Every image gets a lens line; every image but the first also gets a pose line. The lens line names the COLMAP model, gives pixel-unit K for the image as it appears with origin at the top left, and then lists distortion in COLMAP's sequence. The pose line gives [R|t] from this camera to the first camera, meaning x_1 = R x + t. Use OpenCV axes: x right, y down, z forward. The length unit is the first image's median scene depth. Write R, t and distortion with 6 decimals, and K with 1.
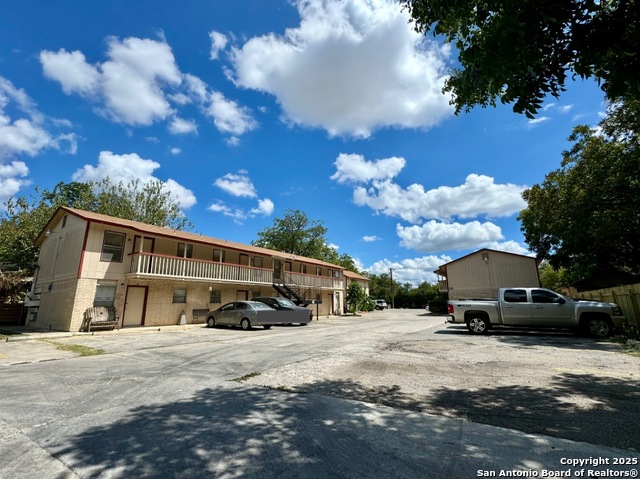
lens RADIAL K [[339.6, 0, 320.4], [0, 339.6, 226.6], [0, 0, 1]] dist [-0.023355, 0.001216]
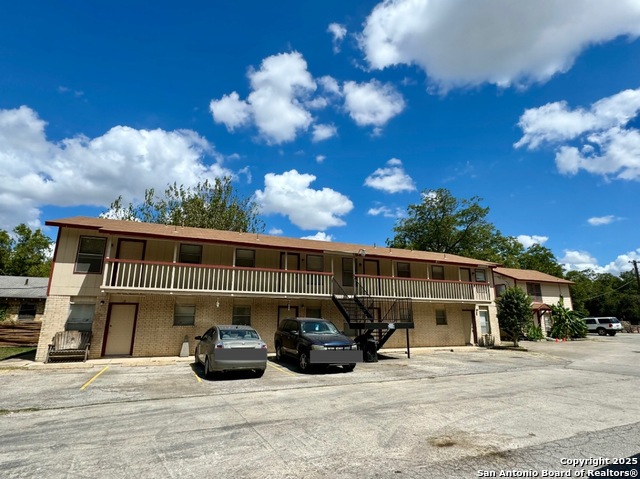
lens RADIAL K [[339.6, 0, 320.4], [0, 339.6, 226.6], [0, 0, 1]] dist [-0.023355, 0.001216]
pose [[0.815323, -0.136179, -0.562764, 0.097679], [0.120281, 0.990581, -0.065441, 0.036642], [0.566375, -0.014334, 0.824023, 0.213588]]
